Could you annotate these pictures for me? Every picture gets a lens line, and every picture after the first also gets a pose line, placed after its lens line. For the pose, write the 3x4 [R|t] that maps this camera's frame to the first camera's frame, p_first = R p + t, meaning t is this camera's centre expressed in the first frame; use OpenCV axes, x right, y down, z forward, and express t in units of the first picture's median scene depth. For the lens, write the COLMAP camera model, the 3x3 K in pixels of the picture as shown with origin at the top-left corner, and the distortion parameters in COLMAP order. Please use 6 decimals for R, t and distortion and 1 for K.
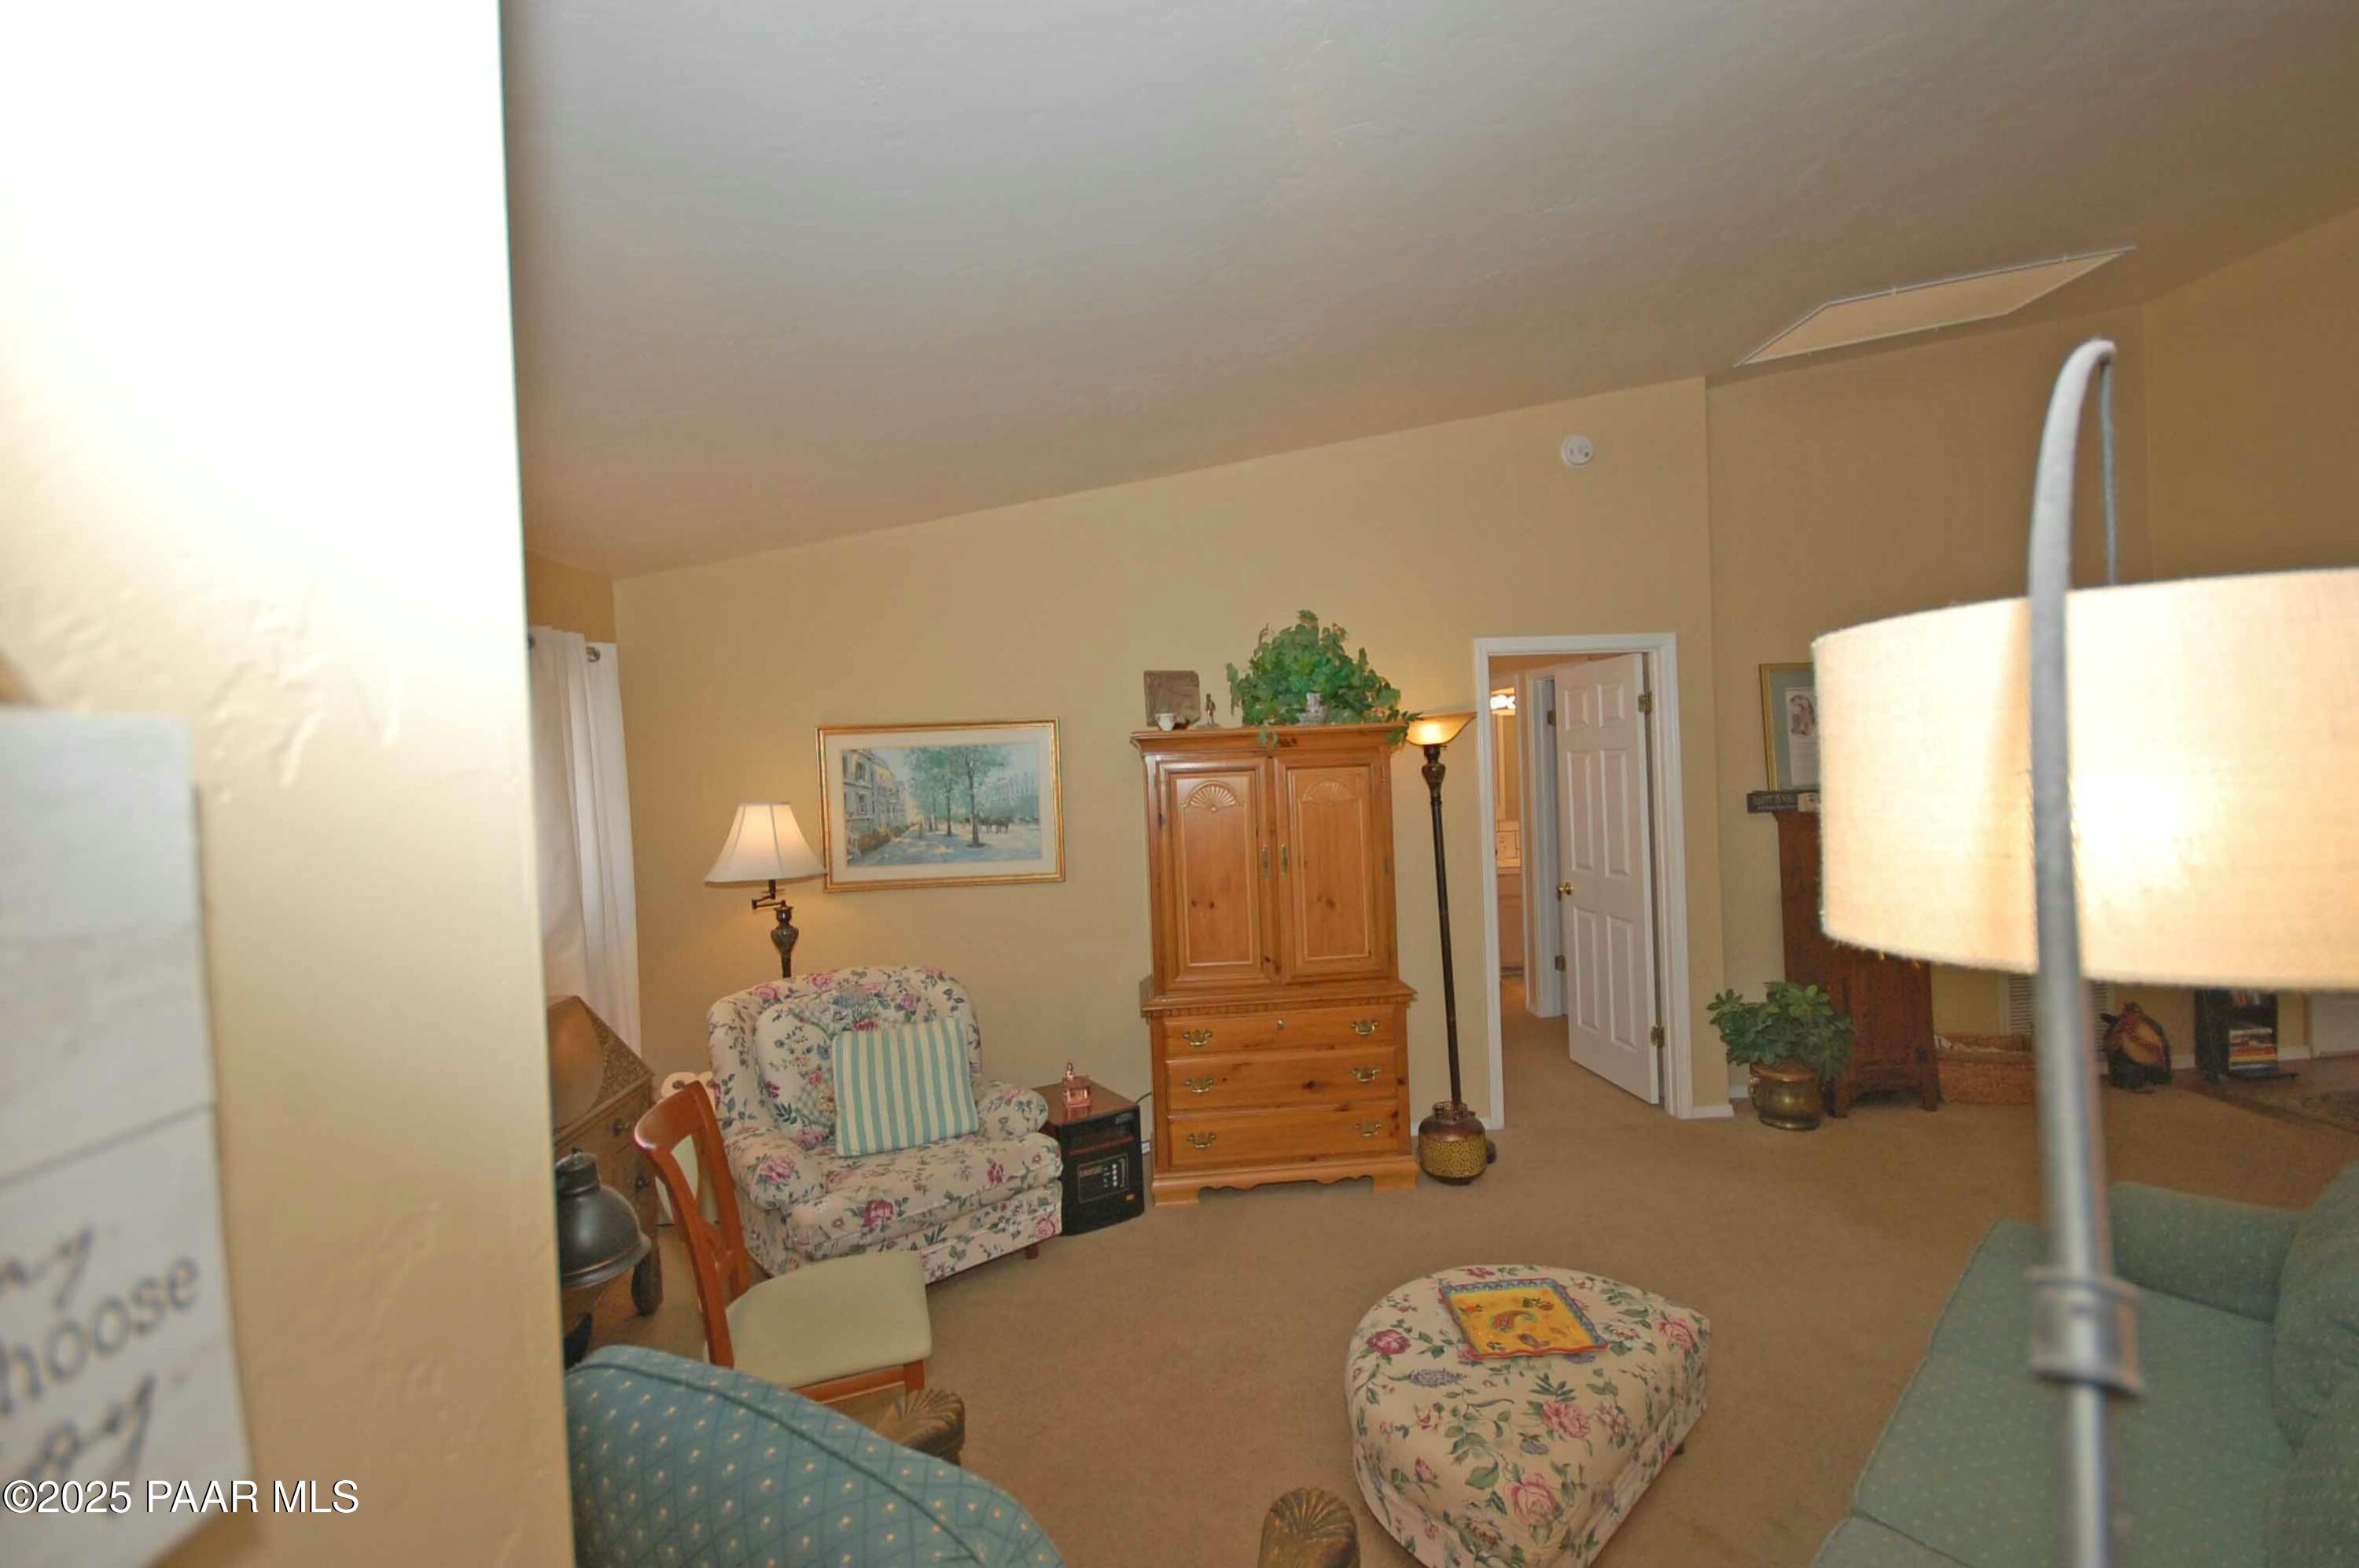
lens RADIAL K [[1042.9, 0, 1191.8], [0, 1042.9, 779.8], [0, 0, 1]] dist [-0.000958, 0.000027]
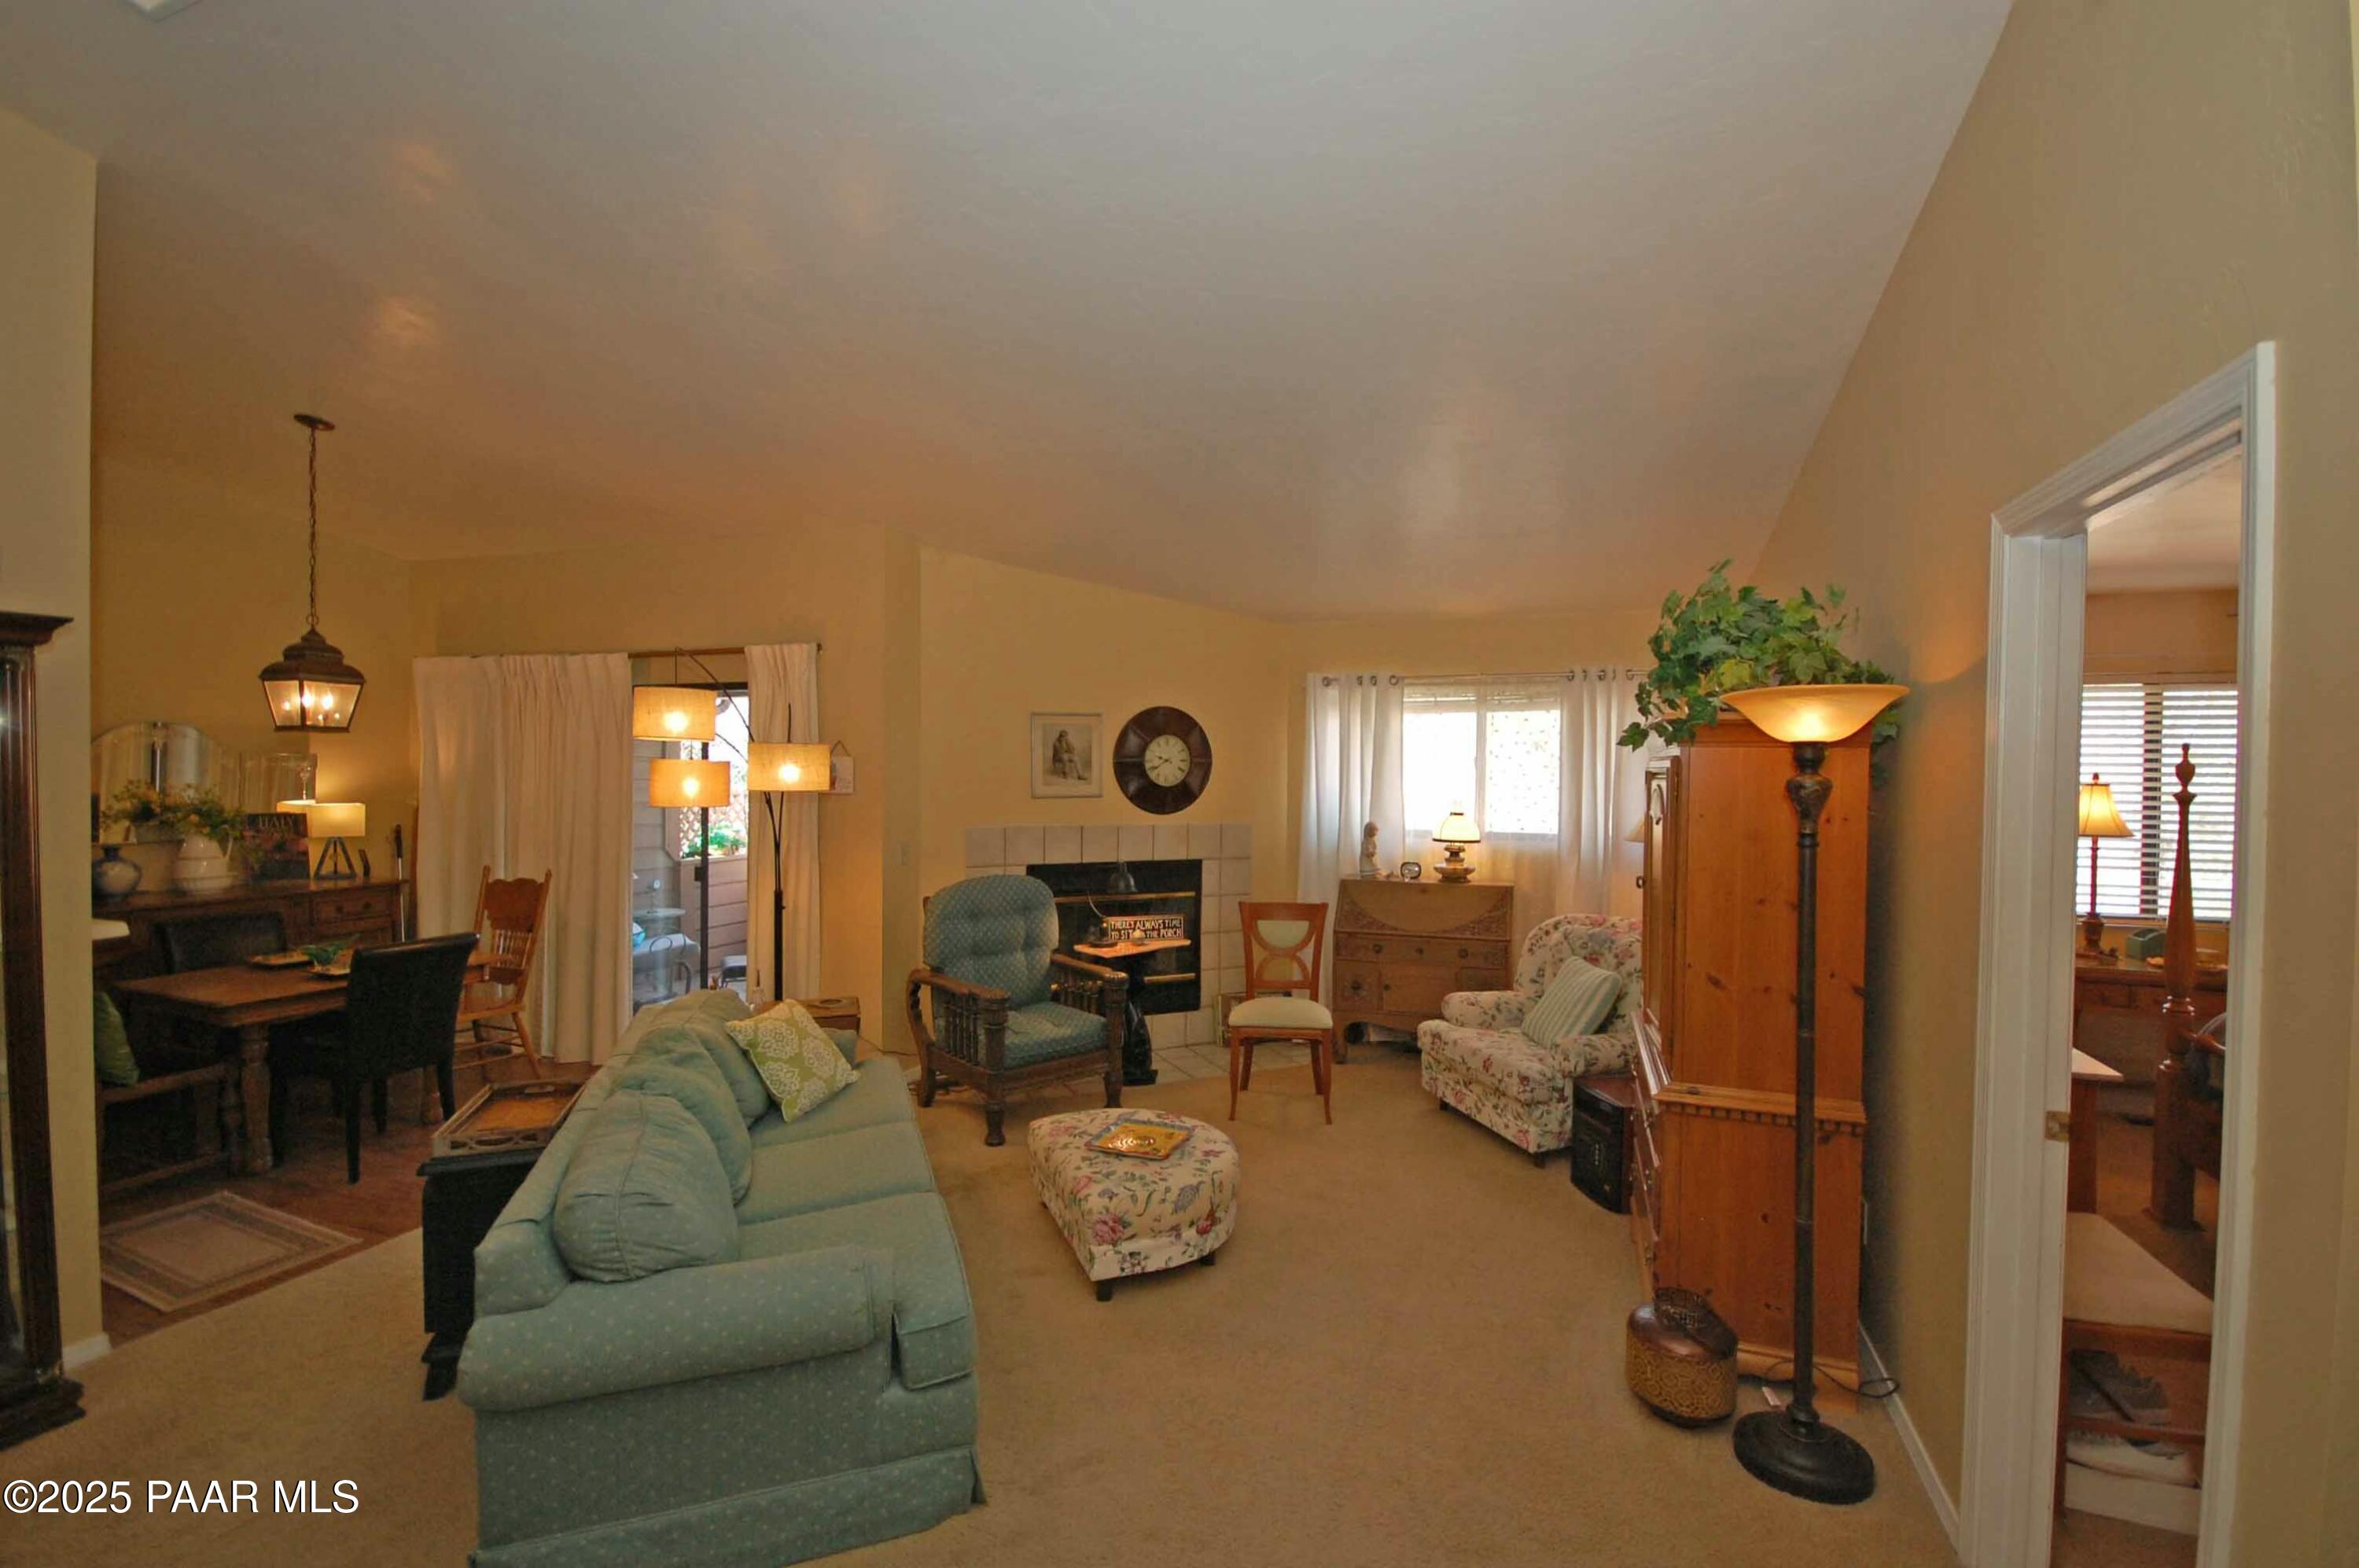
lens RADIAL K [[1031.5, 0, 1218.6], [0, 1031.5, 781.3], [0, 0, 1]] dist [0.012672, -0.016454]
pose [[-0.407239, 0.047367, -0.912092, 0.958344], [-0.002523, 0.998592, 0.052986, -0.046095], [0.913318, 0.023879, -0.406547, 1.018688]]
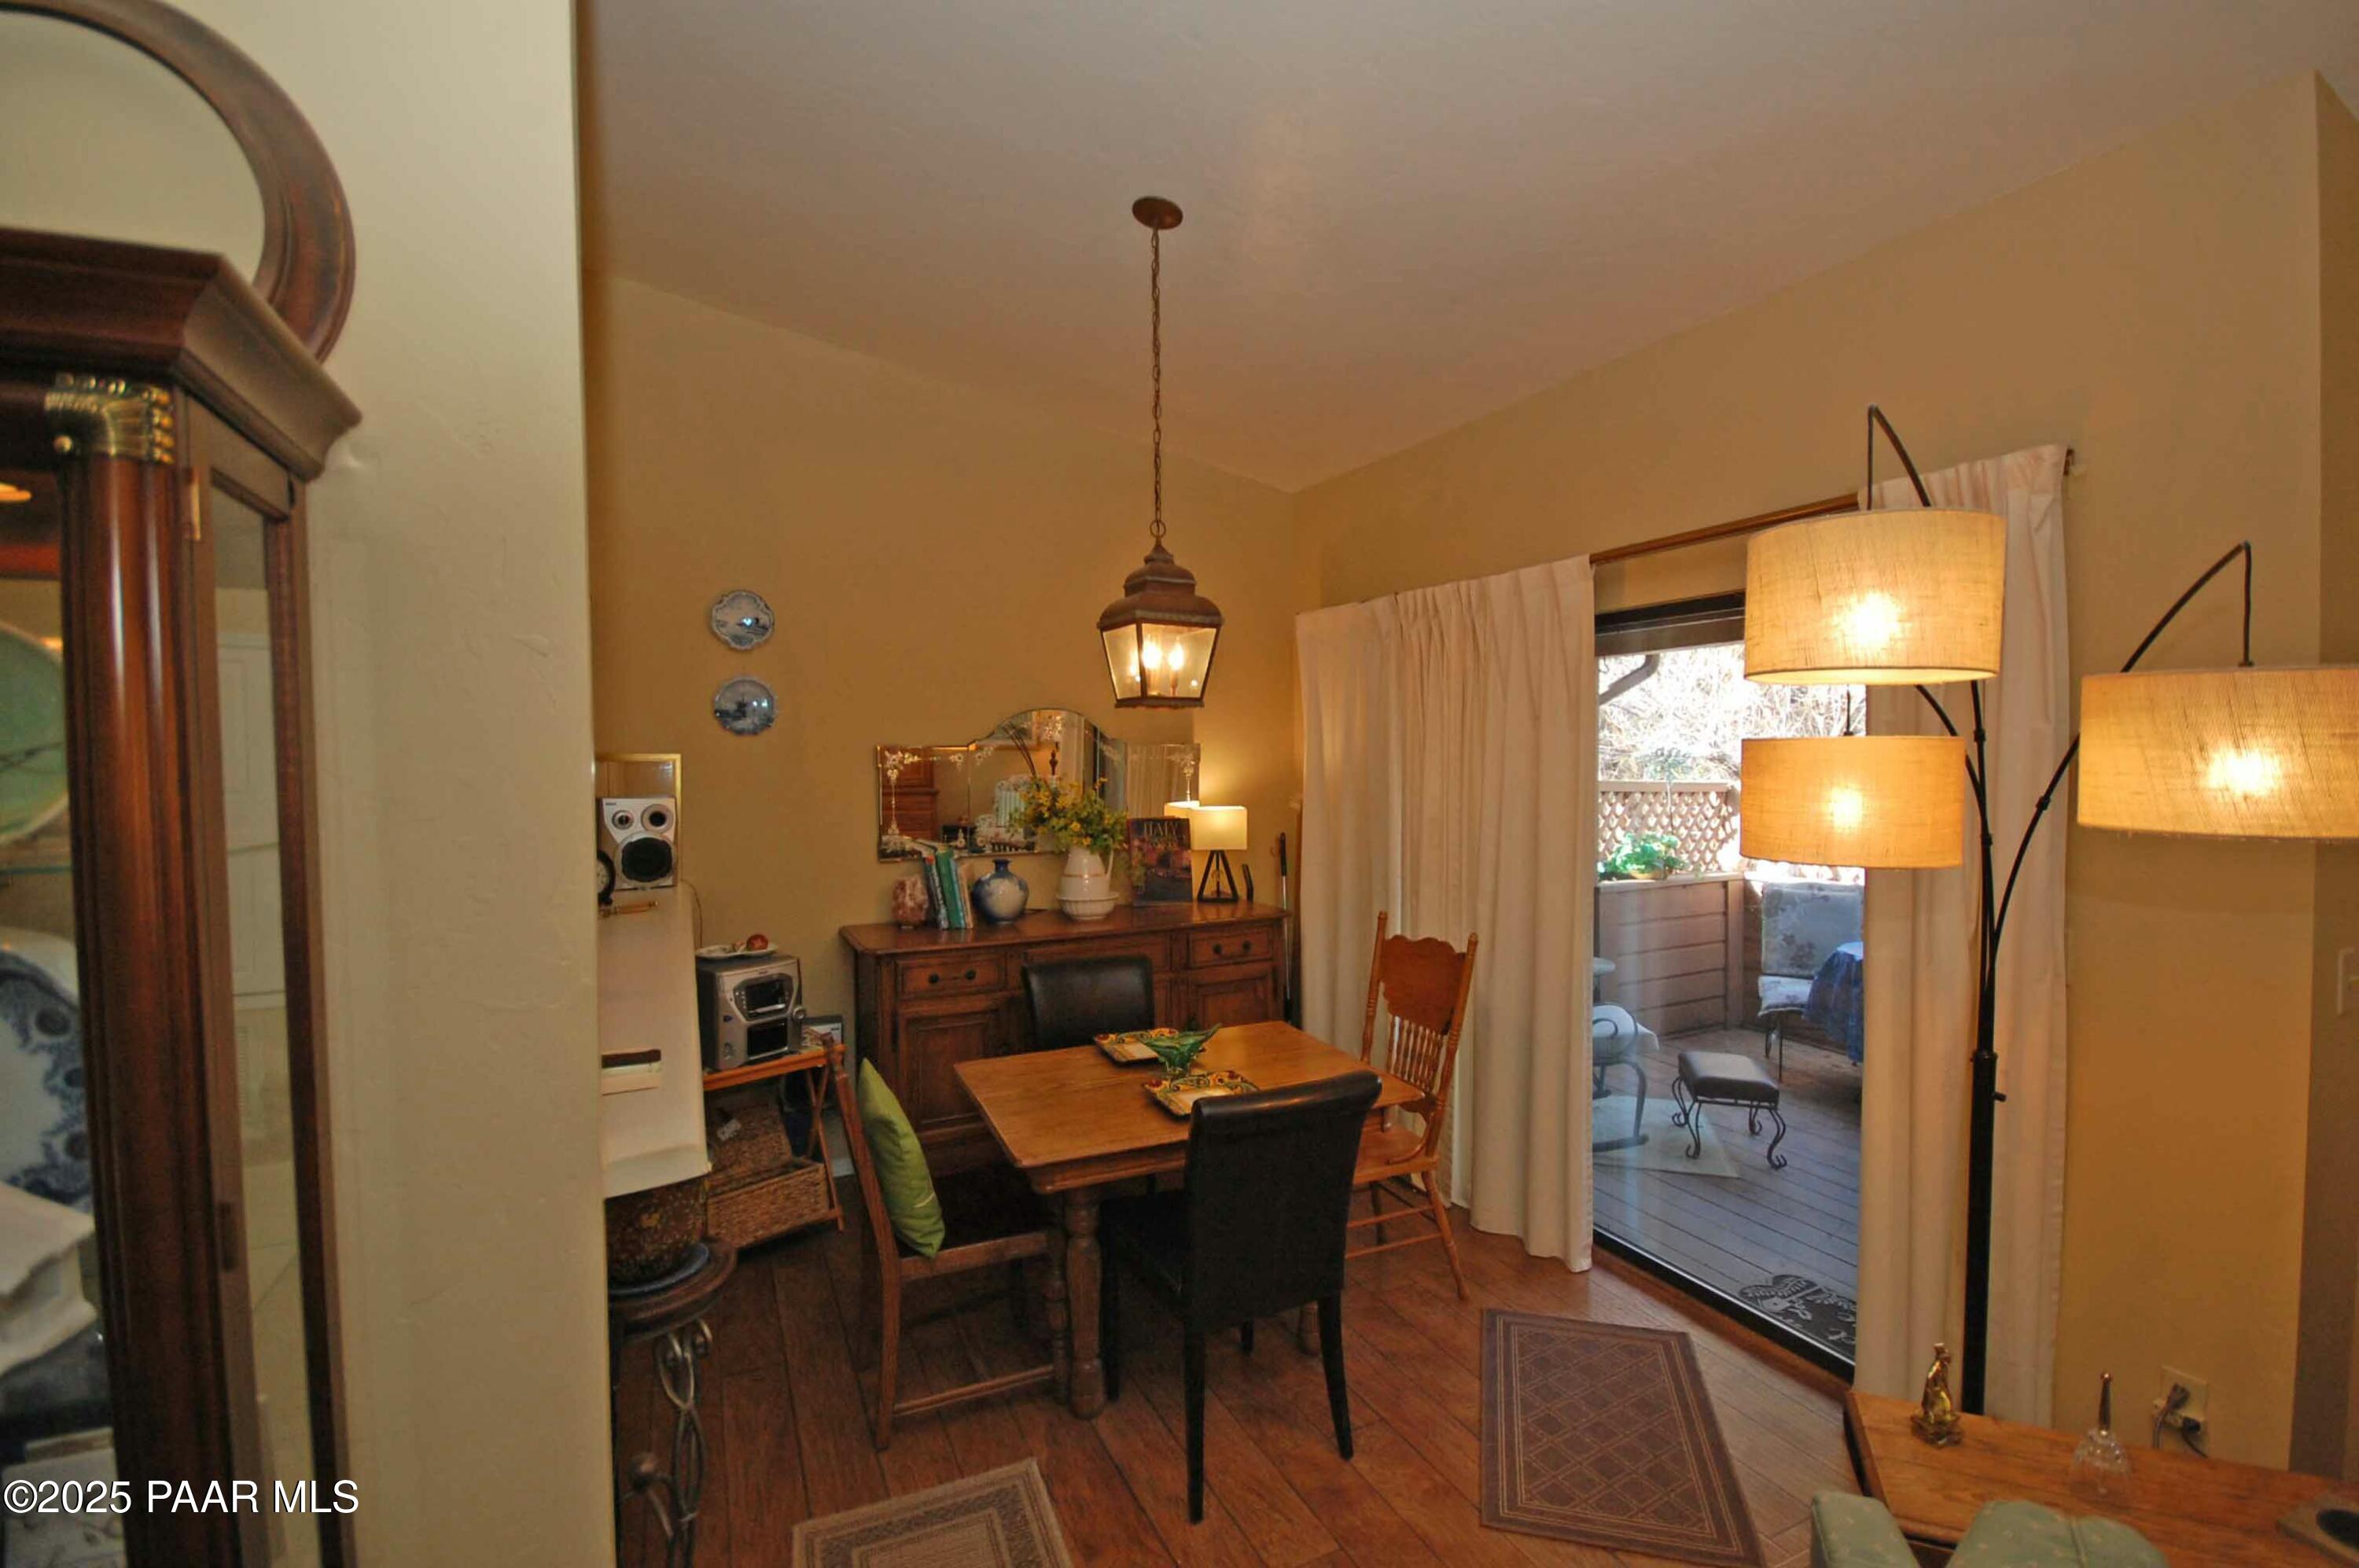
lens RADIAL K [[1035.8, 0, 1216.2], [0, 1035.8, 782.0], [0, 0, 1]] dist [0.003252, -0.009599]
pose [[-0.920951, 0.057911, -0.385352, 0.577010], [0.040439, 0.997759, 0.053299, -0.022902], [0.387575, 0.033503, -0.921229, 0.338124]]
